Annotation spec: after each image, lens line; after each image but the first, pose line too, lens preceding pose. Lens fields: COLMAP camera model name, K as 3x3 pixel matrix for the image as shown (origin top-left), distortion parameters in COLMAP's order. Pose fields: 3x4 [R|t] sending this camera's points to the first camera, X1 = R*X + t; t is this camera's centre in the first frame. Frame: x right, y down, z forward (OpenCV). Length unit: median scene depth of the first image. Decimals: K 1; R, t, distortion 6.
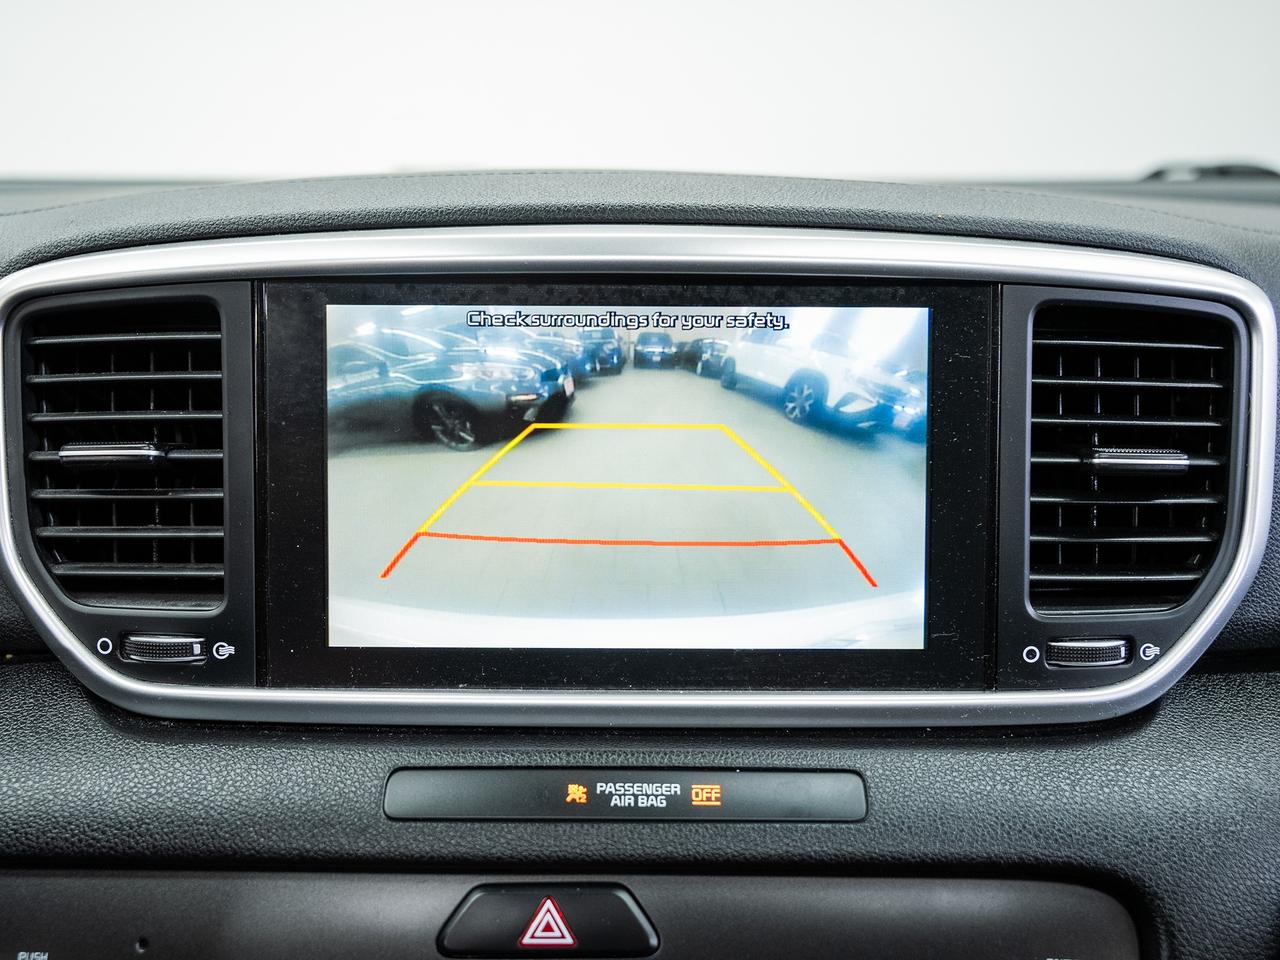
lens RADIAL K [[1207.6, 0, 640.0], [0, 1207.6, 480.0], [0, 0, 1]] dist [-0.010748, -0.010493]
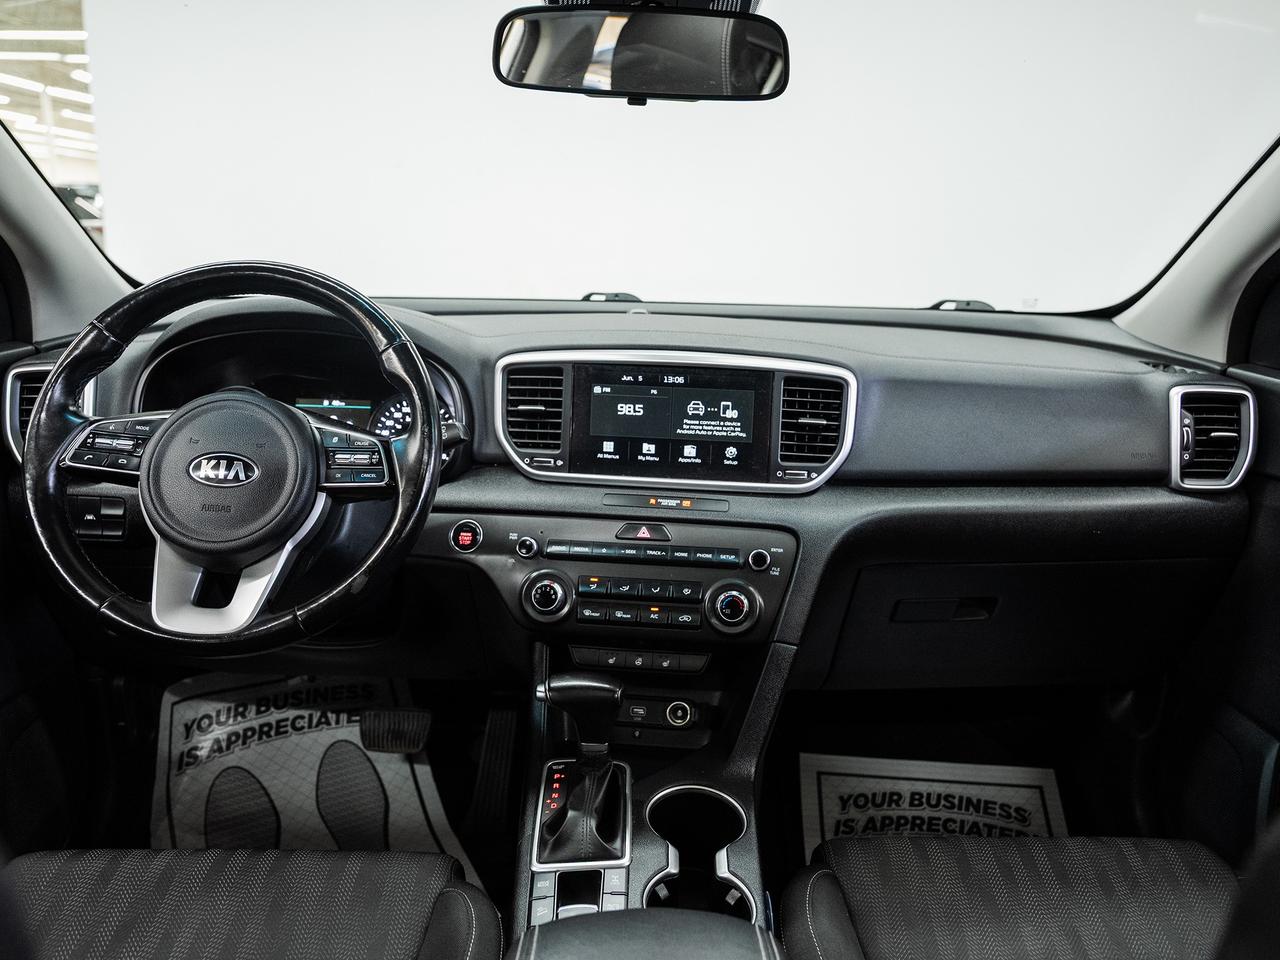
lens RADIAL K [[1010.9, 0, 640.0], [0, 1010.9, 480.0], [0, 0, 1]] dist [-0.017928, -0.004584]
pose [[0.995623, 0.045225, -0.081786, 0.156164], [-0.043965, 0.998886, 0.017143, 0.129088], [0.082470, -0.013472, 0.996502, -2.060699]]
